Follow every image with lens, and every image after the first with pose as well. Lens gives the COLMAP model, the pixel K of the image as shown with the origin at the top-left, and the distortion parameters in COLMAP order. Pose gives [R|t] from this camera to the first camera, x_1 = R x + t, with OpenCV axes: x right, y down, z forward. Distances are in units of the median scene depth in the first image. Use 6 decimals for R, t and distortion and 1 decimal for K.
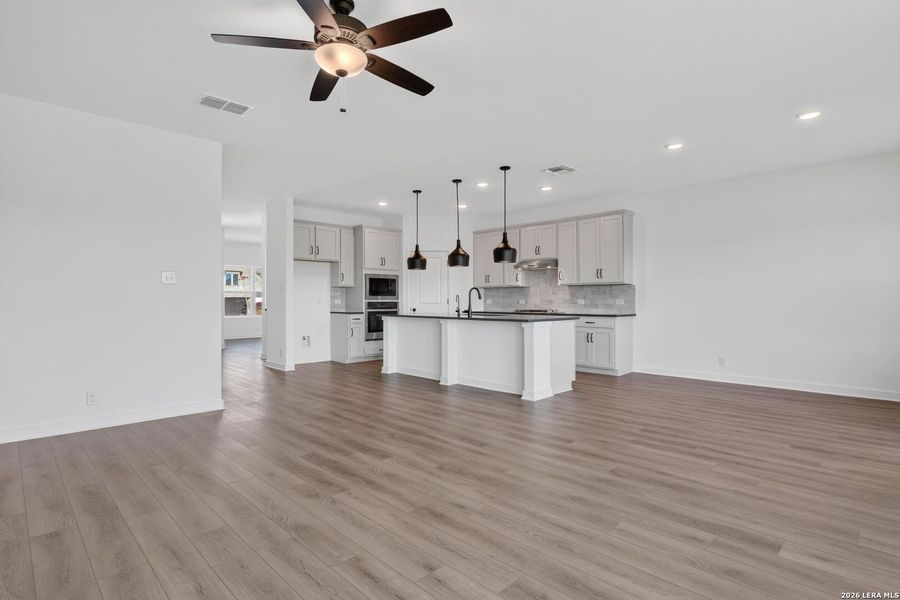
lens RADIAL K [[489.8, 0, 463.2], [0, 489.8, 299.8], [0, 0, 1]] dist [-0.000043, 0.010256]
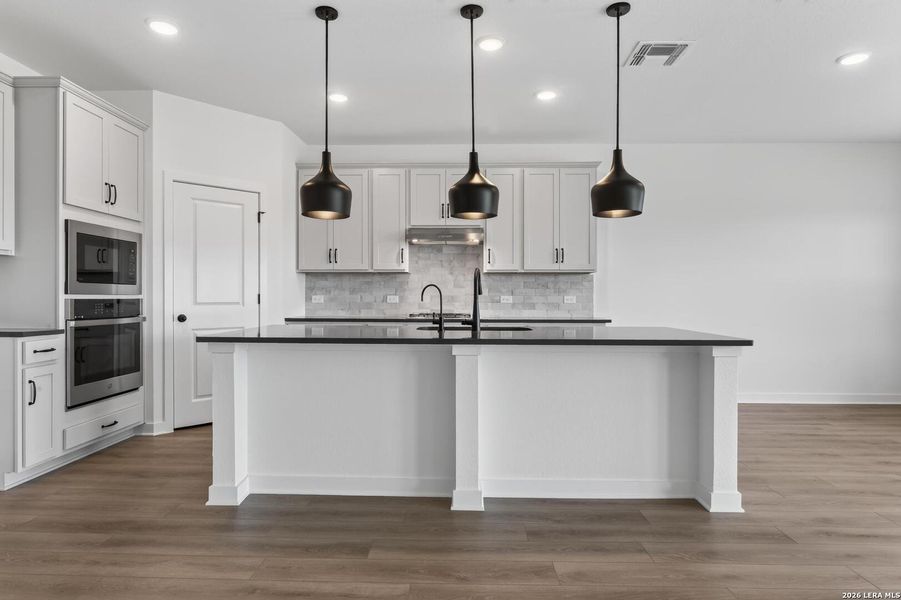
lens RADIAL K [[521.7, 0, 450.4], [0, 521.7, 299.7], [0, 0, 1]] dist [-0.007754, -0.002581]
pose [[0.709612, -0.001269, 0.704591, -0.299094], [-0.003468, 0.999980, 0.005294, 0.001306], [-0.704584, -0.006200, 0.709594, 0.605938]]
